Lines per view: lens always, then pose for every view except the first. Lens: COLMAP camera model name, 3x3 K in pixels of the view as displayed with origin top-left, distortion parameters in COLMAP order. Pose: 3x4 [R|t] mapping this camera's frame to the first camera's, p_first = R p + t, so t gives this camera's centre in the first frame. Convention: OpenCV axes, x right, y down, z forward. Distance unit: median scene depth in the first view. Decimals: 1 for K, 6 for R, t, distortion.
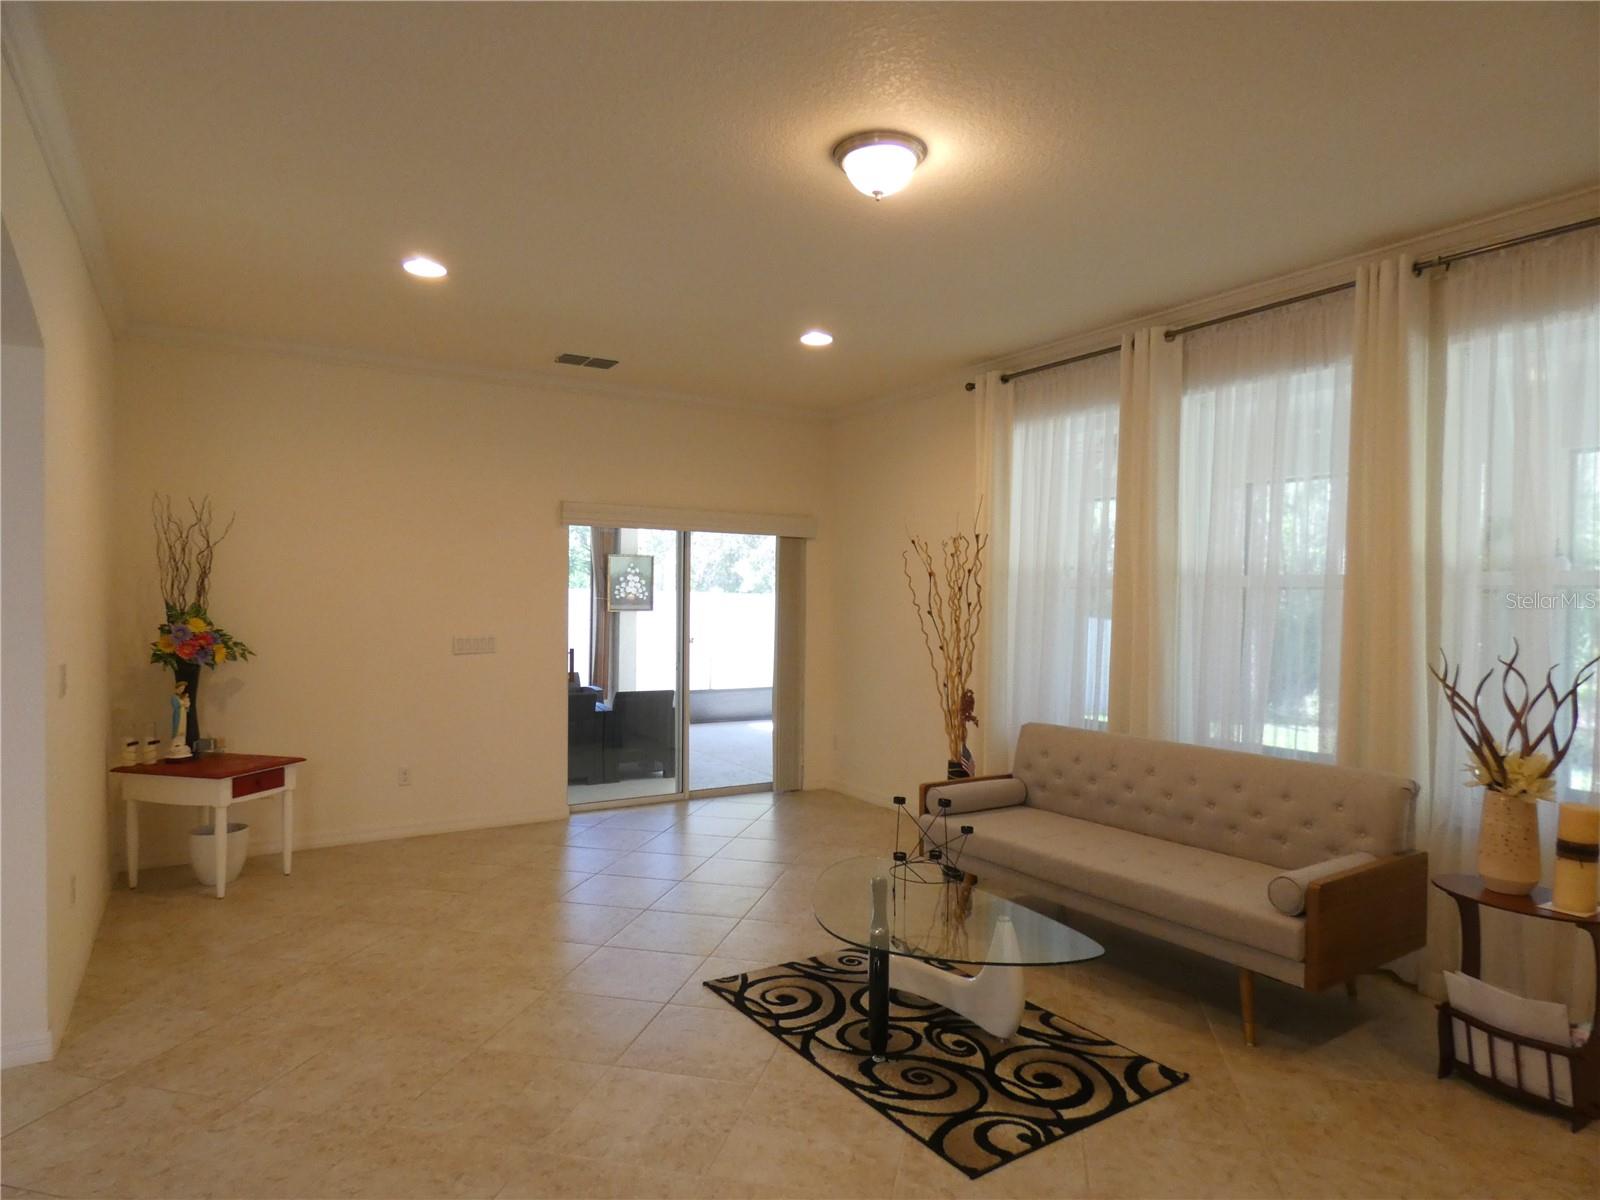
lens RADIAL K [[955.0, 0, 804.3], [0, 955.0, 606.4], [0, 0, 1]] dist [0.001400, 0.004794]
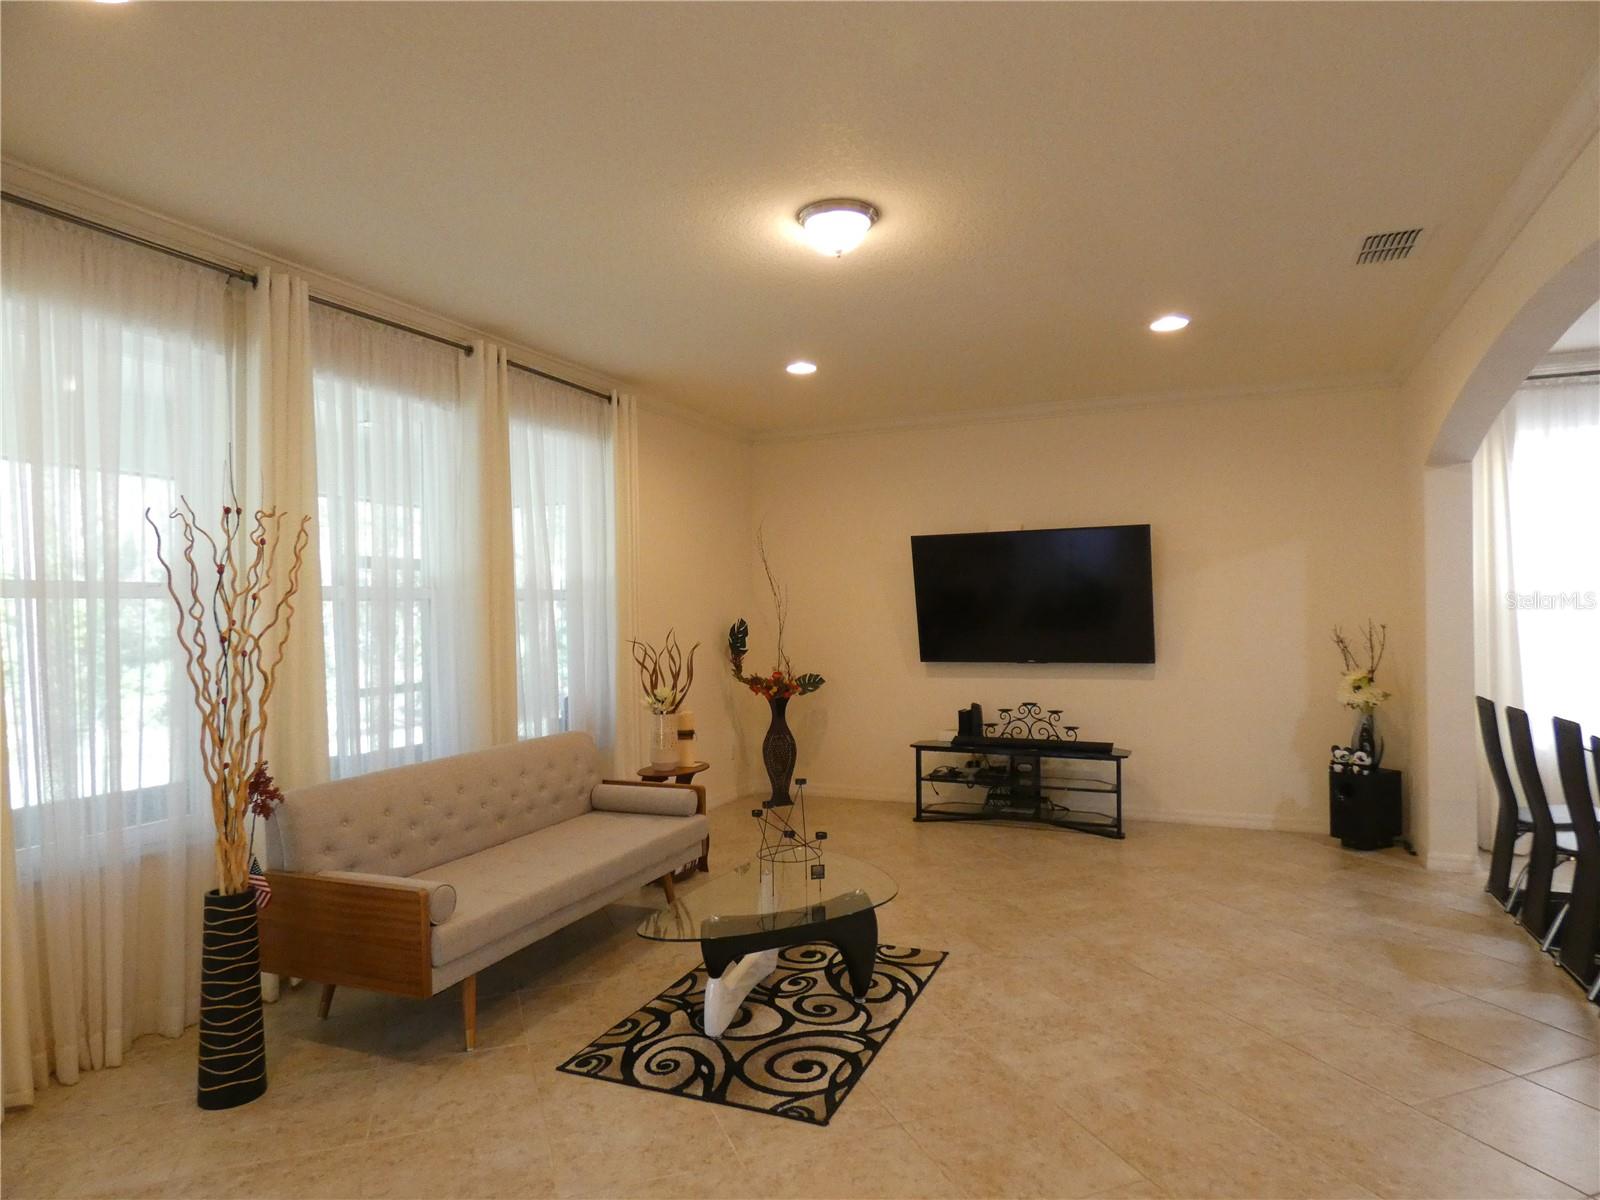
lens RADIAL K [[955.0, 0, 804.8], [0, 955.0, 603.8], [0, 0, 1]] dist [0.001400, 0.004794]
pose [[-0.552894, 0.011545, 0.833172, -0.841596], [0.023851, 0.999714, 0.001975, -0.010120], [-0.832910, 0.020964, -0.553011, 1.659441]]
